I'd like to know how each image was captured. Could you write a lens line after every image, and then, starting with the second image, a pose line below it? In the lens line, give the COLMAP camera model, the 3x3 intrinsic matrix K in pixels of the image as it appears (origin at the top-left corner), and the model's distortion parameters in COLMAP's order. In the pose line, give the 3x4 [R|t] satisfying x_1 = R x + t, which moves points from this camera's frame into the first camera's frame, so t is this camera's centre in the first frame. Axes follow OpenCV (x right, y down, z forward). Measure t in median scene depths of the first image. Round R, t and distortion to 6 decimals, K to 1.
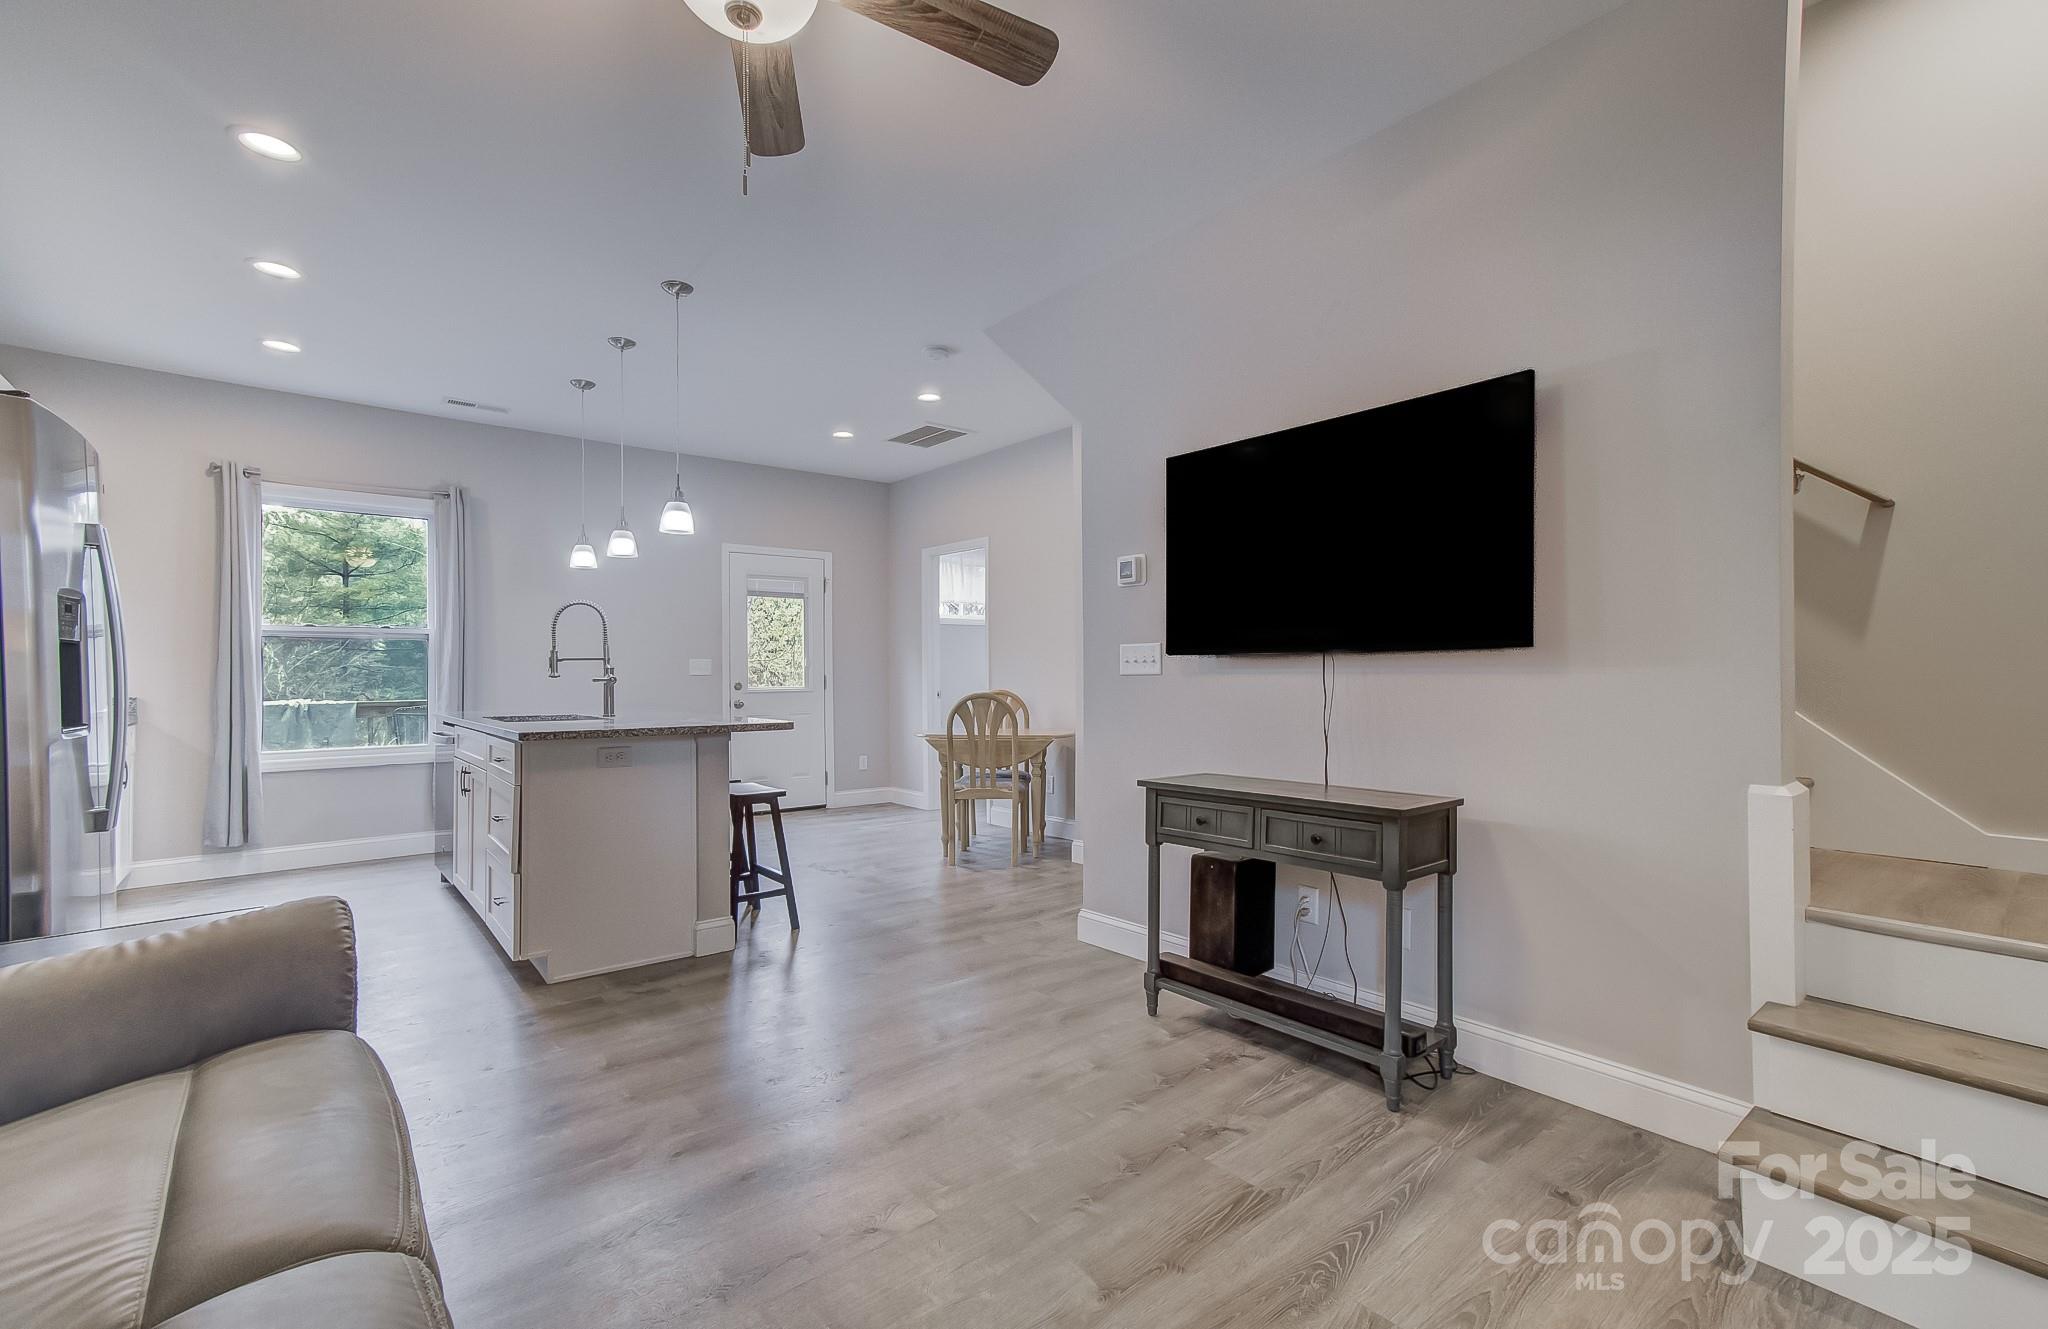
lens RADIAL K [[895.8, 0, 1035.4], [0, 895.8, 673.7], [0, 0, 1]] dist [-0.069778, 0.065921]
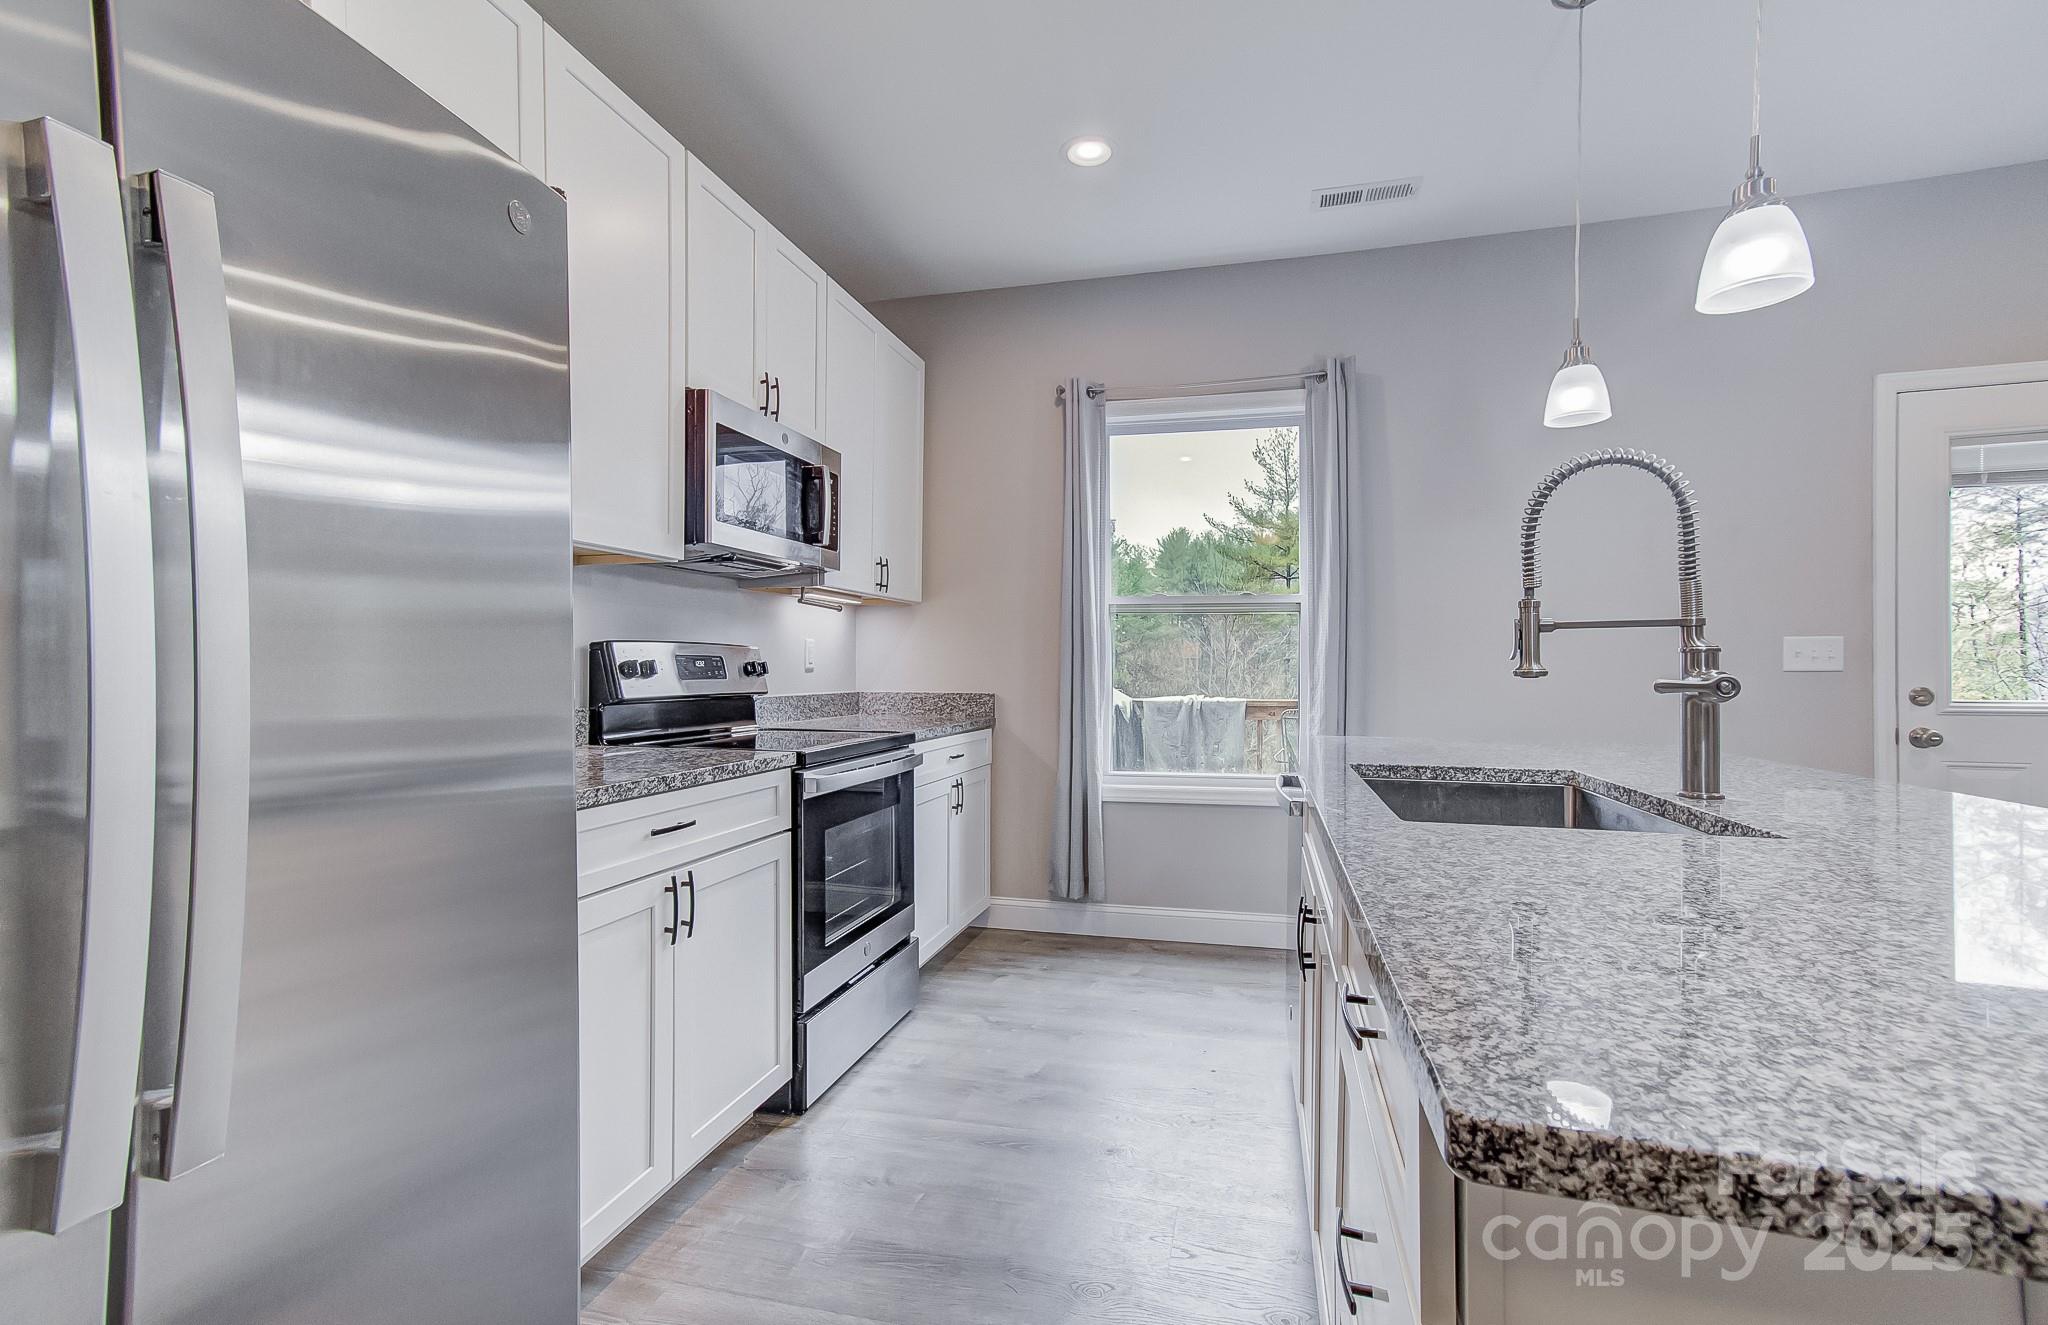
lens RADIAL K [[895.8, 0, 1035.4], [0, 895.8, 671.7], [0, 0, 1]] dist [-0.069778, 0.065921]
pose [[0.581264, 0.008374, -0.813672, -0.306142], [-0.003411, 0.999963, 0.007854, -0.000042], [0.813708, -0.001790, 0.581272, 0.519901]]
